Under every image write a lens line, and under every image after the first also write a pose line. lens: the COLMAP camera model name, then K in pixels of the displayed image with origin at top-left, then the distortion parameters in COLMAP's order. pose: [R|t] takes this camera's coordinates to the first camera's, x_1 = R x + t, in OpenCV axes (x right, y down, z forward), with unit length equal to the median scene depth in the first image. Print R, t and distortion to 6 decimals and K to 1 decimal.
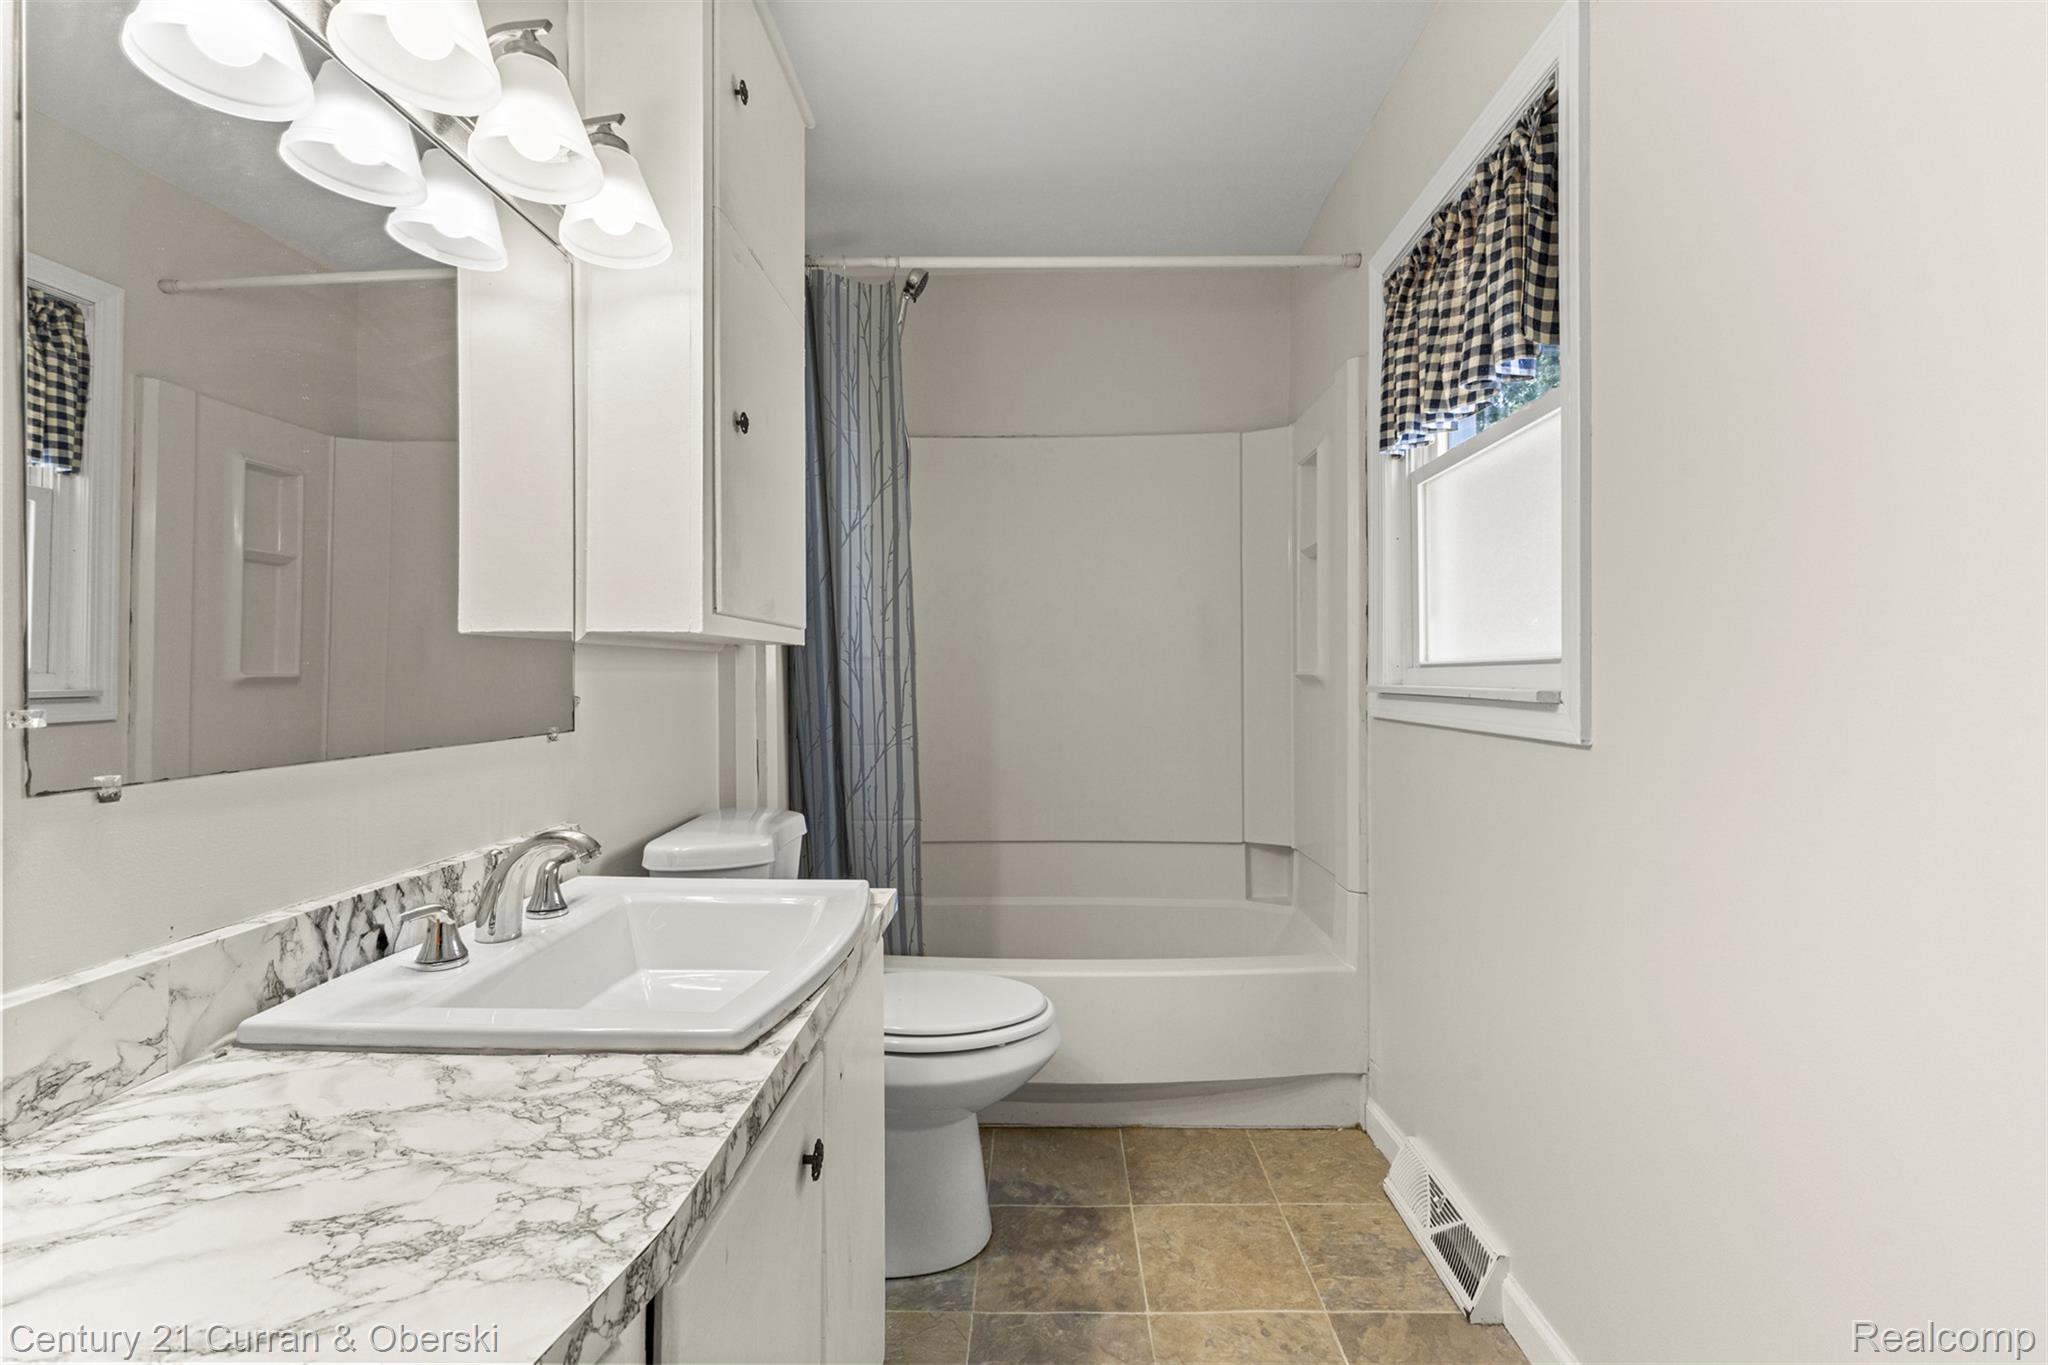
lens RADIAL K [[880.5, 0, 1025.4], [0, 880.5, 675.5], [0, 0, 1]] dist [0.009773, -0.000687]
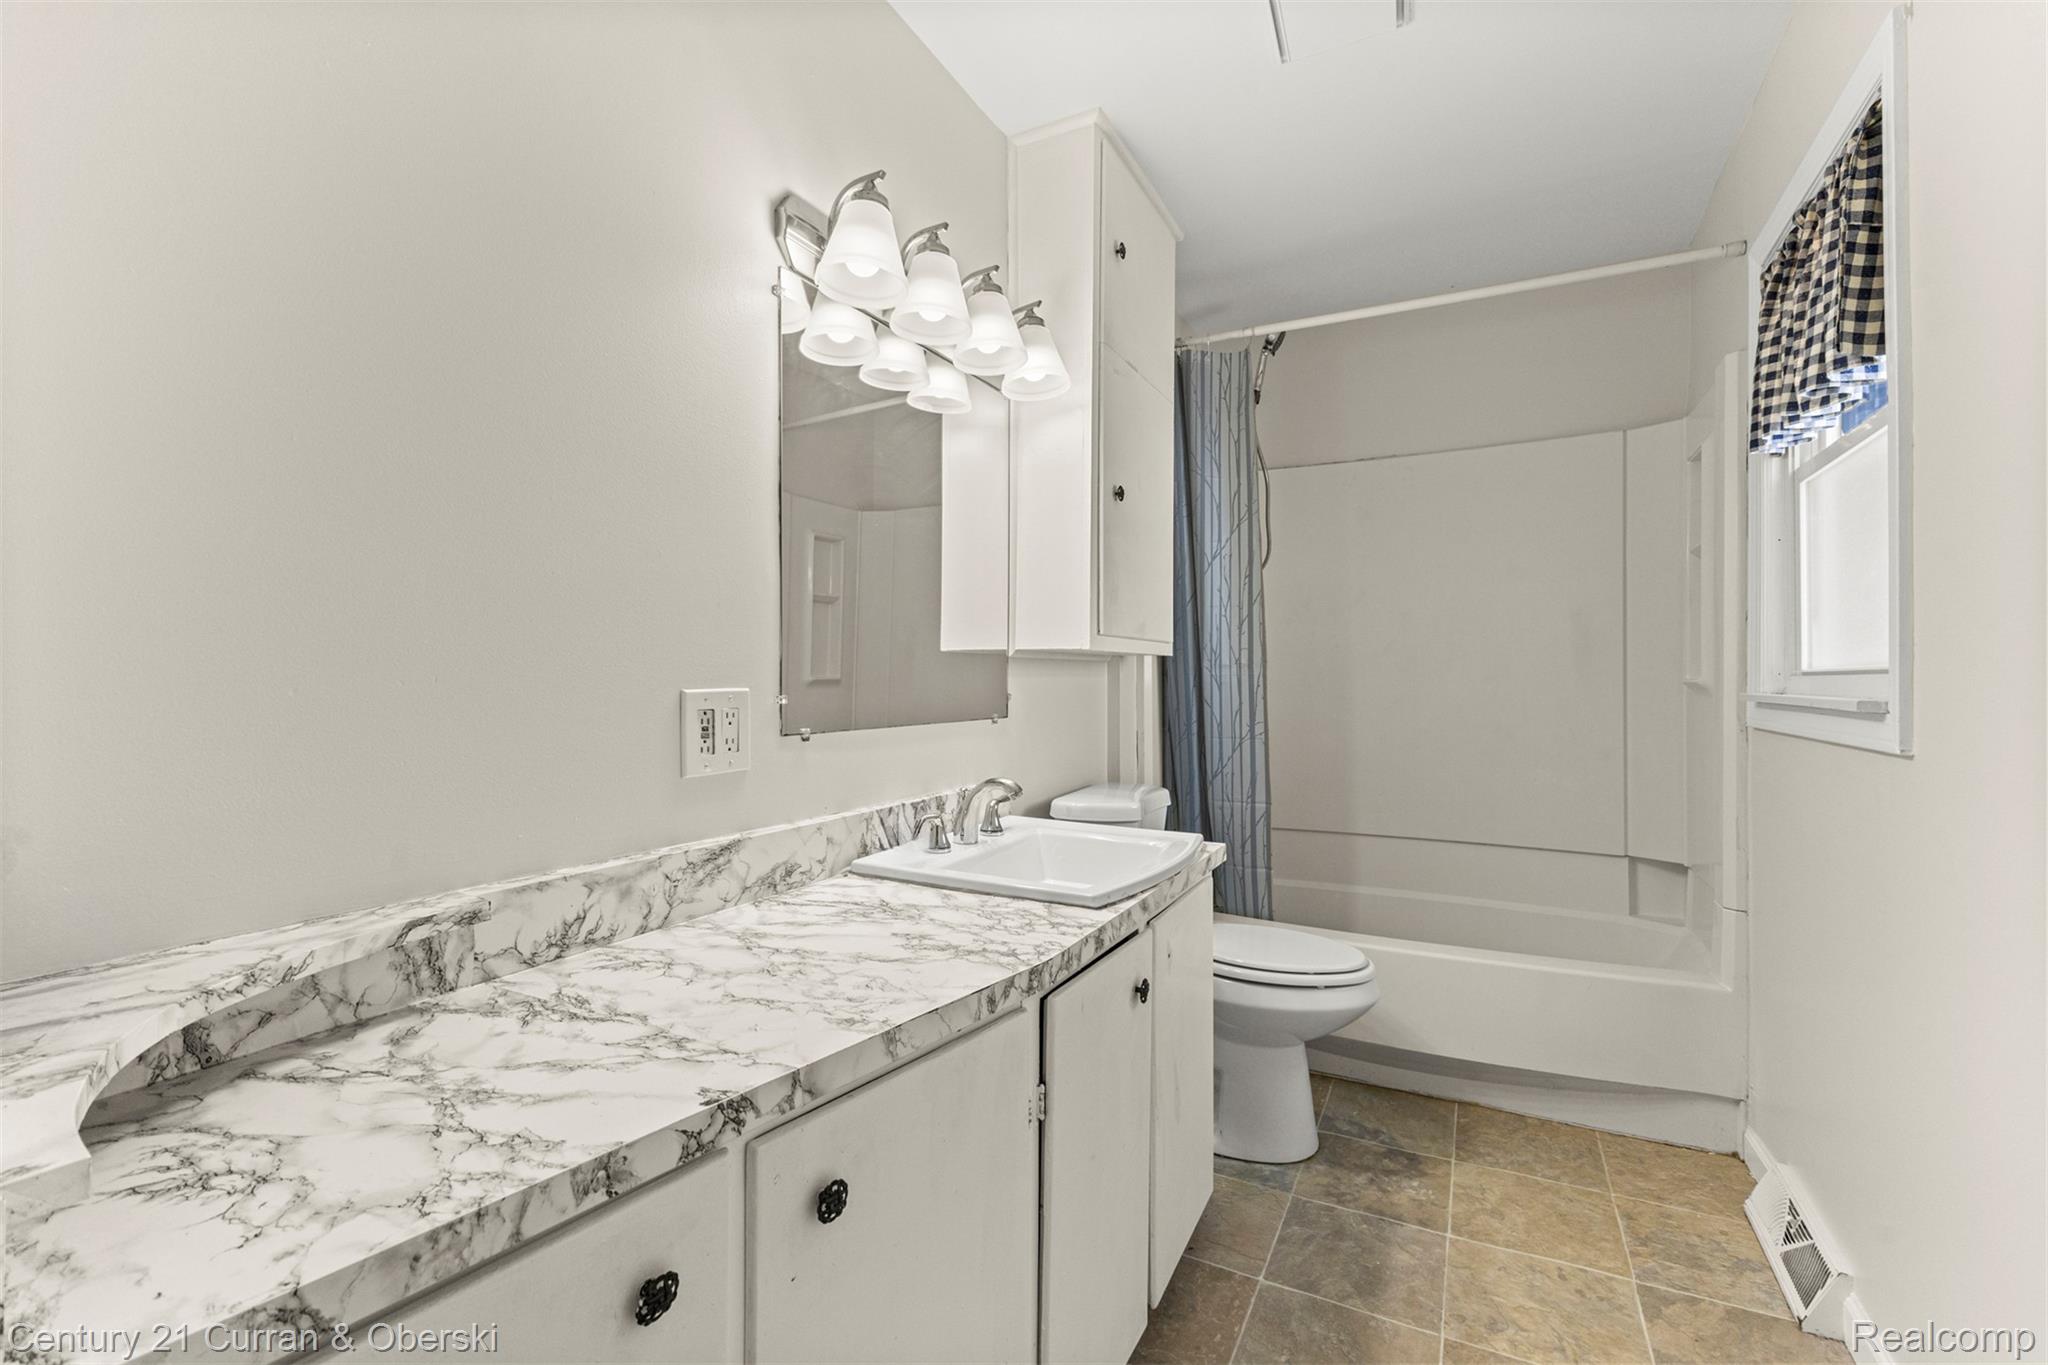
lens RADIAL K [[880.5, 0, 1025.4], [0, 880.5, 675.5], [0, 0, 1]] dist [0.009773, -0.000687]
pose [[0.899060, 0.003972, -0.437807, 0.146765], [-0.005612, 0.999981, -0.002452, -0.002927], [0.437789, 0.004662, 0.899066, -0.286207]]
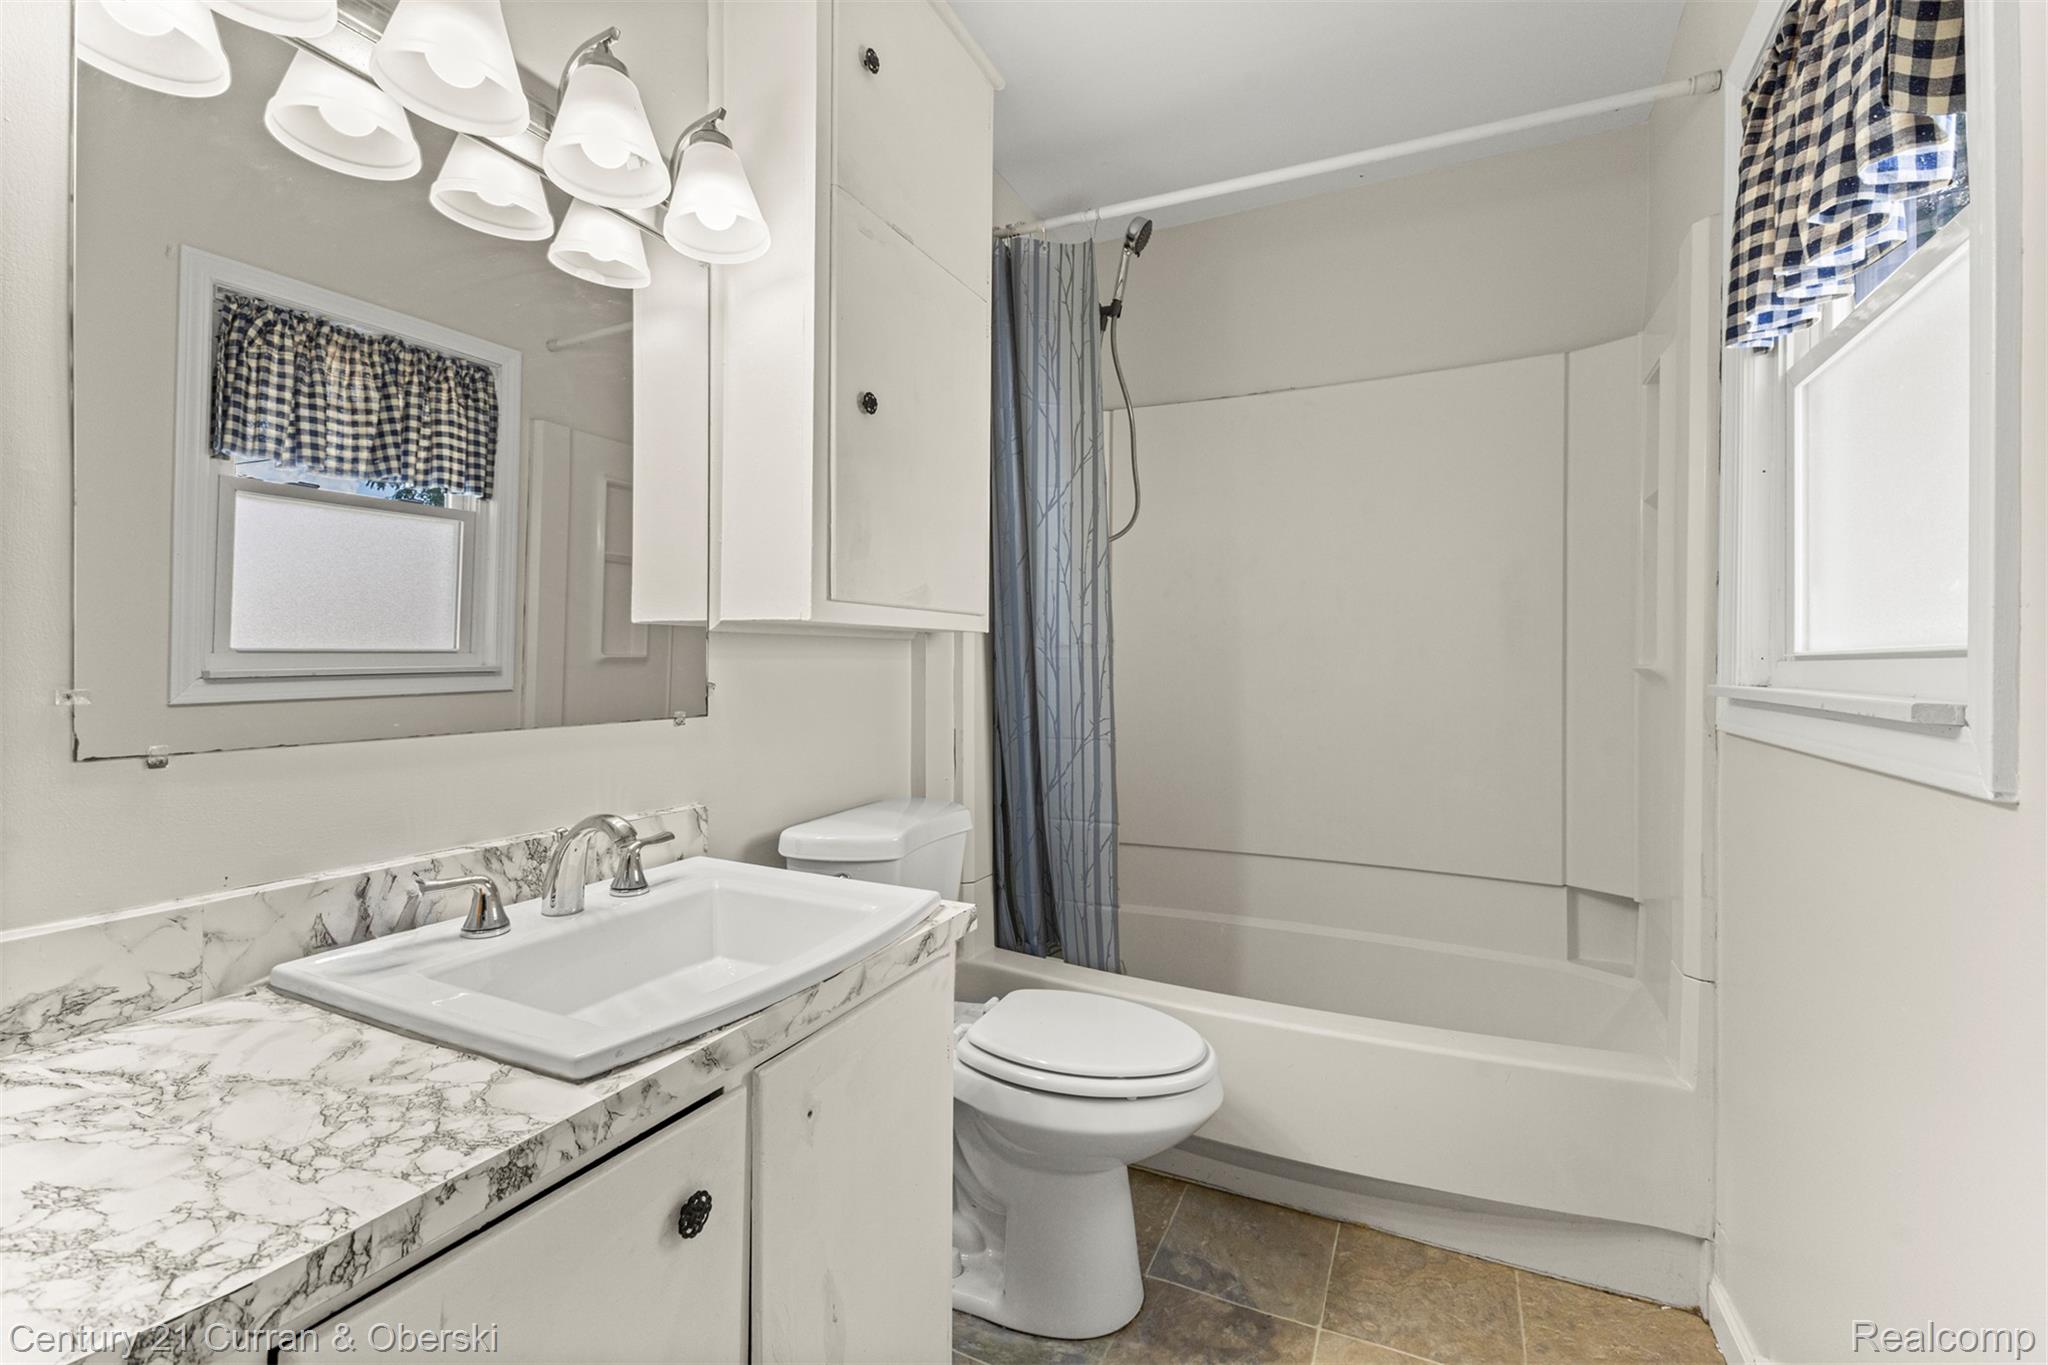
lens RADIAL K [[887.0, 0, 1026.4], [0, 887.0, 664.6], [0, 0, 1]] dist [0.013050, -0.004480]
pose [[0.913819, 0.009438, -0.406011, 0.243327], [-0.008488, 0.999955, 0.004140, -0.004984], [0.406032, -0.000337, 0.913859, 0.183429]]
